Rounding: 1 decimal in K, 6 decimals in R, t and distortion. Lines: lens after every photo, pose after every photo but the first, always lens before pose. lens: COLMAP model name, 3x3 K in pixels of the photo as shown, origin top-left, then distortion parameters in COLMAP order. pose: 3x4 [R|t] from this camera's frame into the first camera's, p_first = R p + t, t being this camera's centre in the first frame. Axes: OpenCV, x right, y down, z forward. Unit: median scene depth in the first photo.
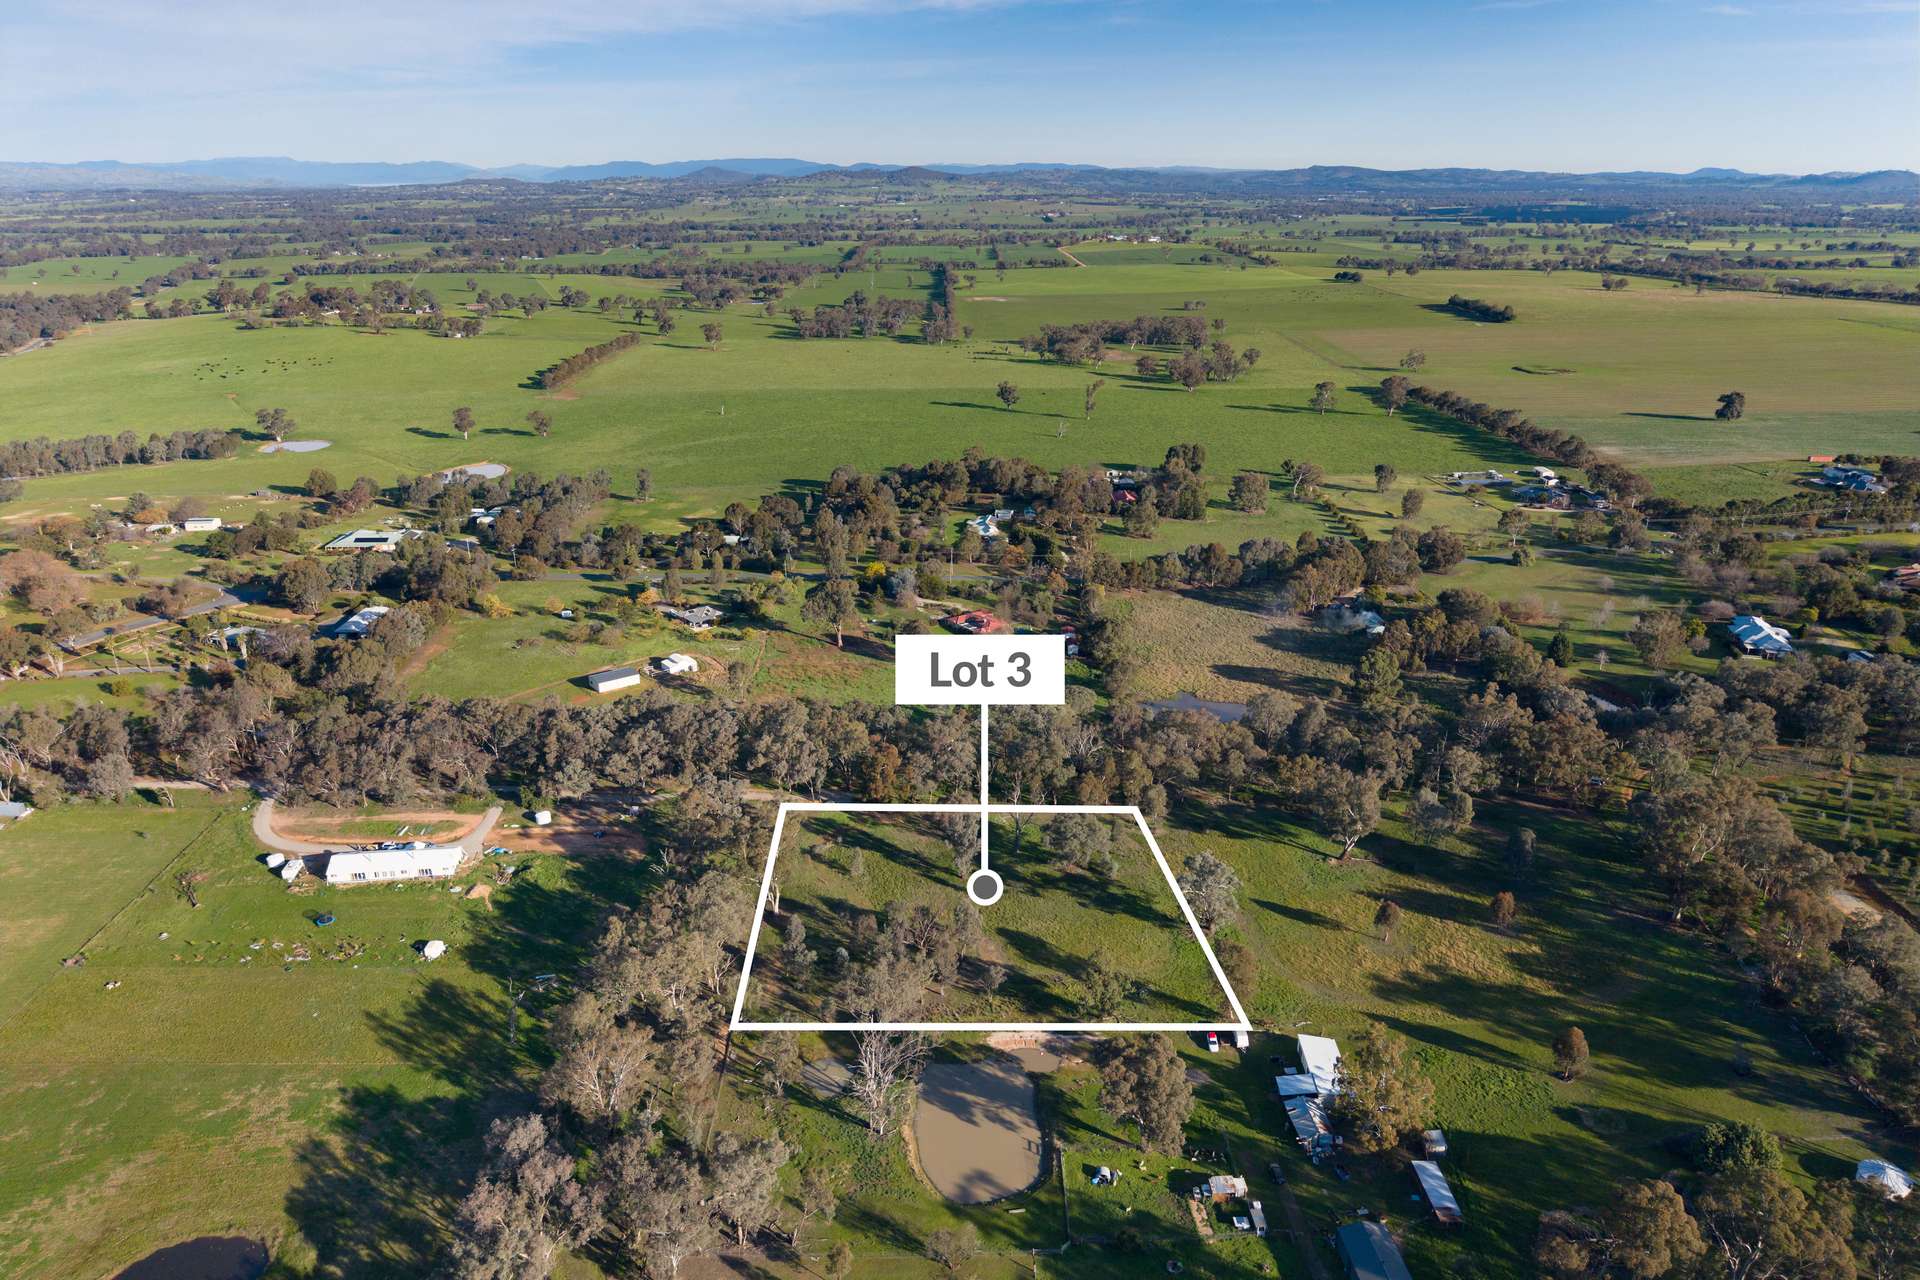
lens RADIAL K [[1278.0, 0, 947.3], [0, 1278.0, 645.7], [0, 0, 1]] dist [0.024448, -0.023257]
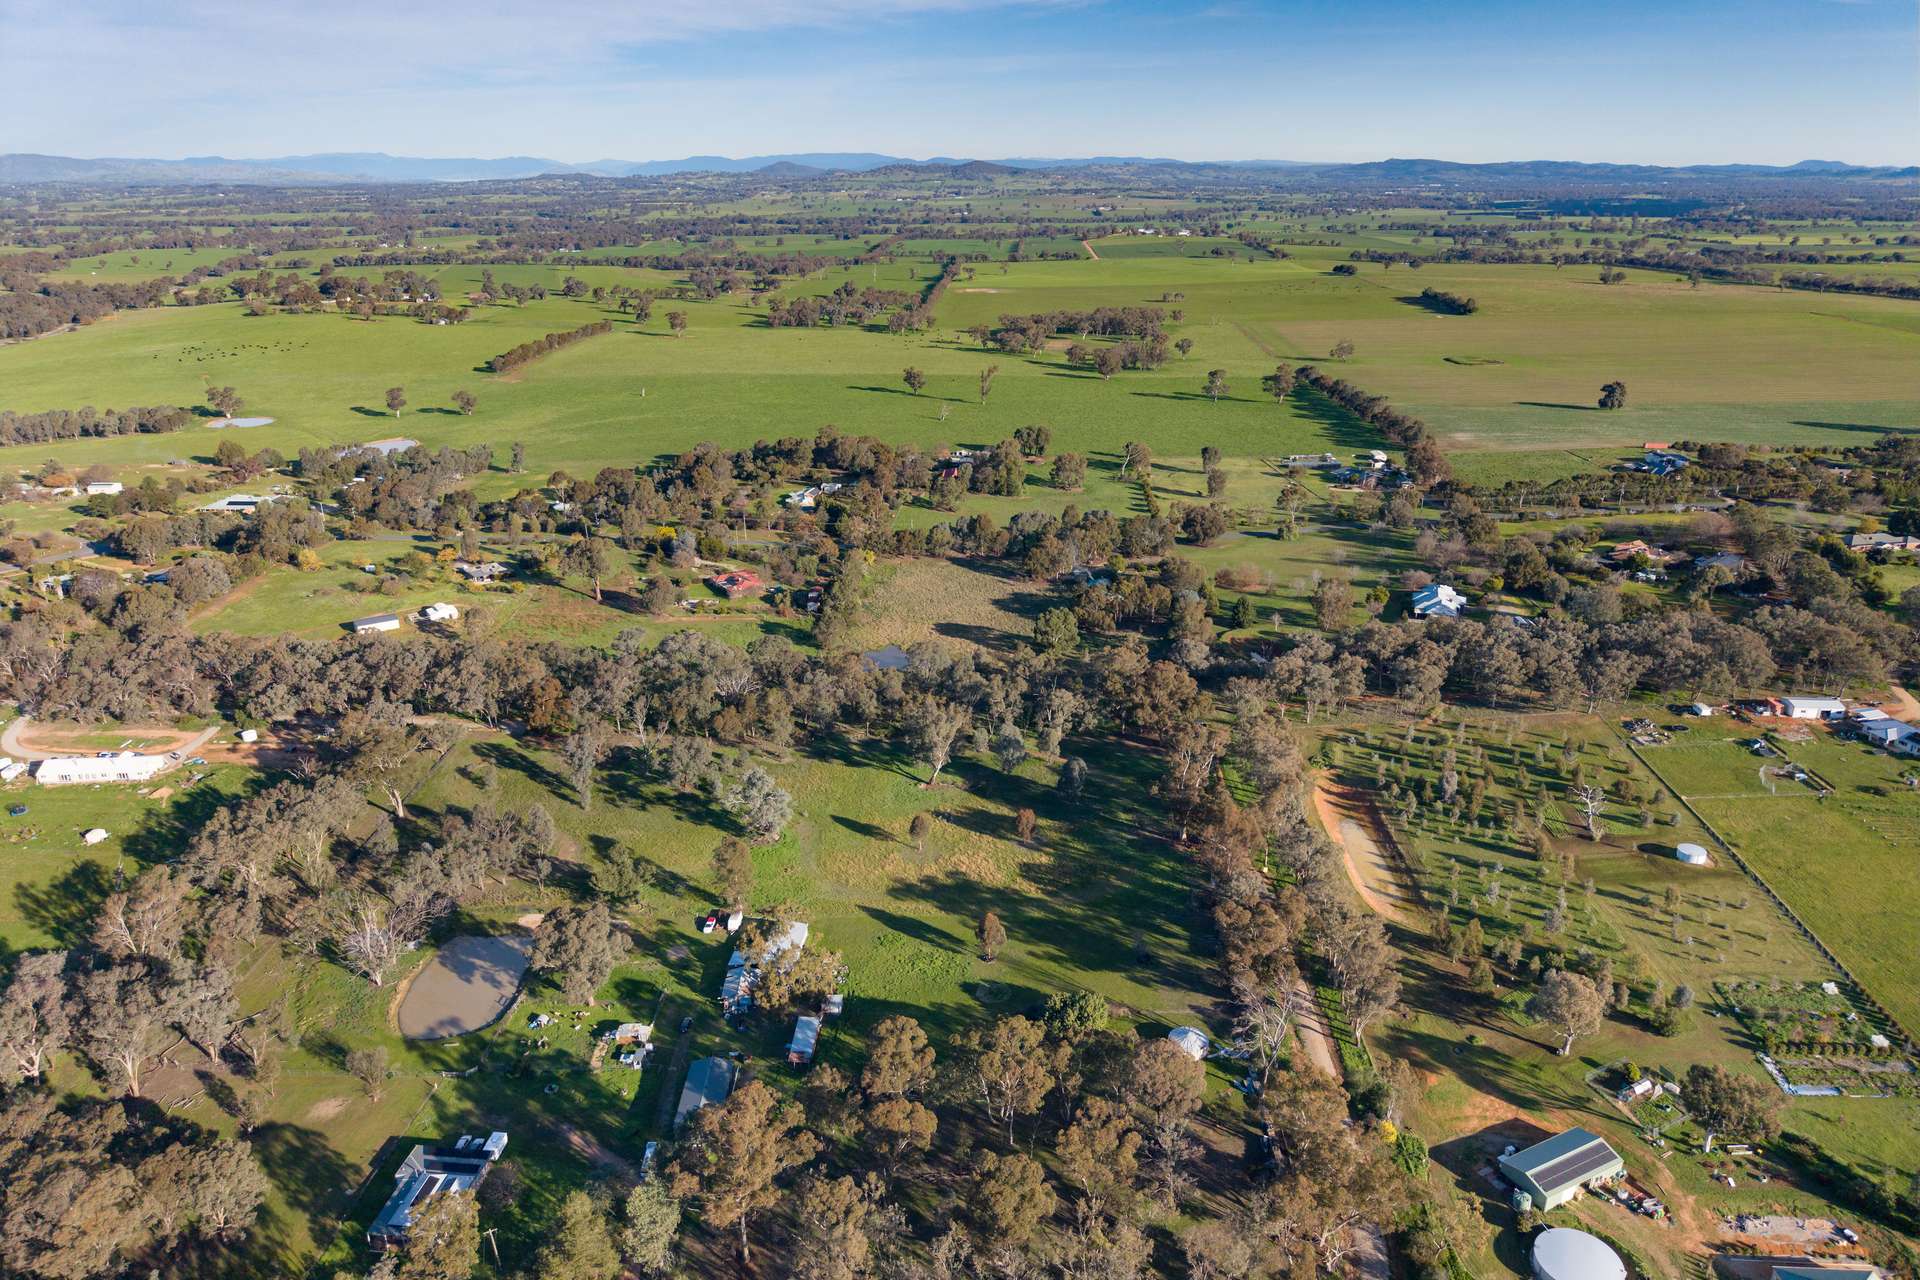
lens RADIAL K [[1278.0, 0, 947.1], [0, 1278.0, 628.0], [0, 0, 1]] dist [0.024448, -0.023257]
pose [[0.998347, 0.017492, -0.054745, 0.238629], [-0.017942, 0.999809, -0.007752, 0.024119], [0.054599, 0.008721, 0.998470, -0.067517]]
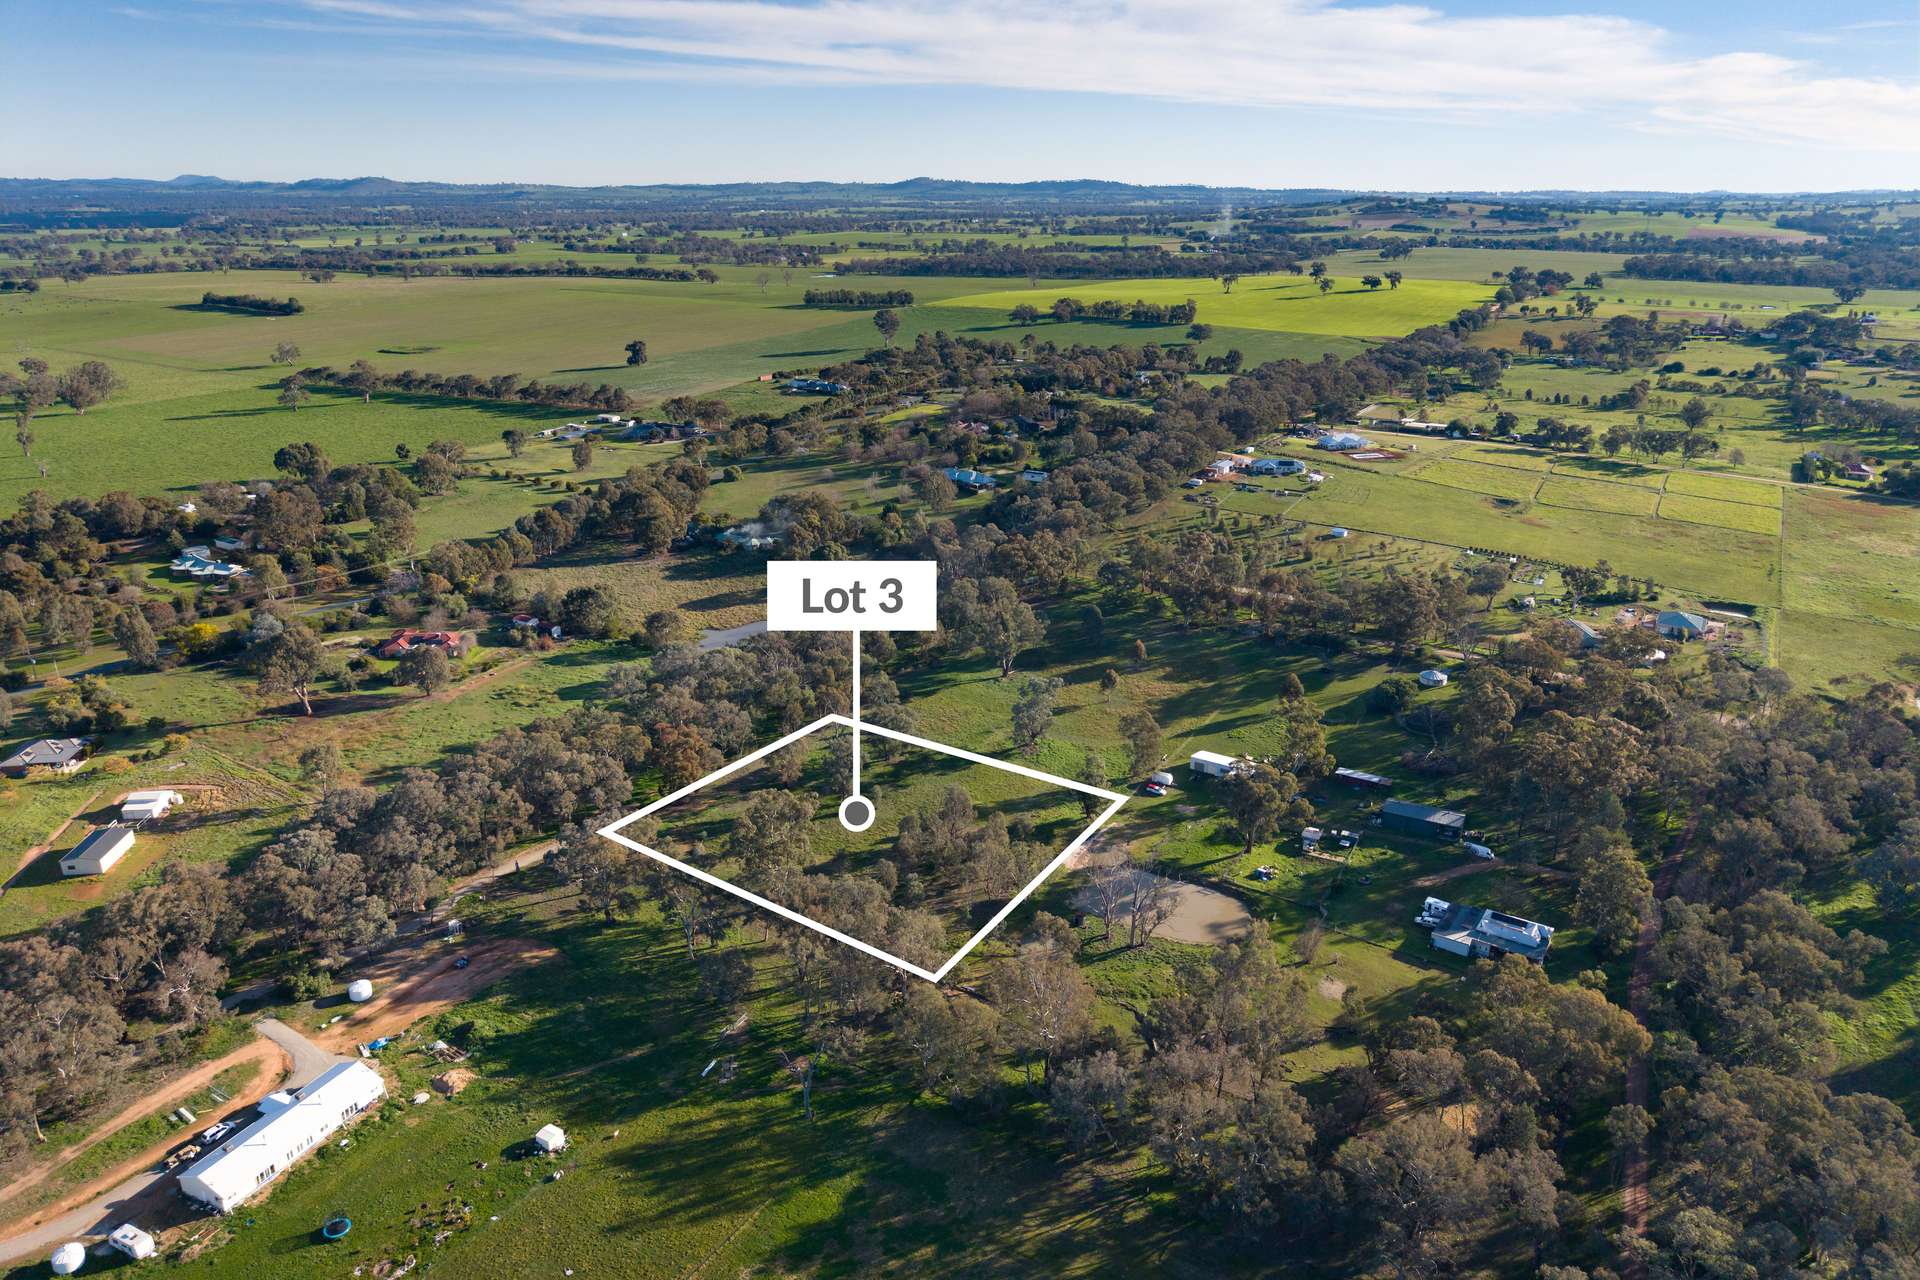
lens RADIAL K [[1278.0, 0, 953.8], [0, 1278.0, 639.7], [0, 0, 1]] dist [0.024448, -0.023257]
pose [[0.526142, -0.282894, 0.801964, -0.431157], [0.289974, 0.946210, 0.143534, -0.035638], [-0.799431, 0.157030, 0.579872, 0.200032]]
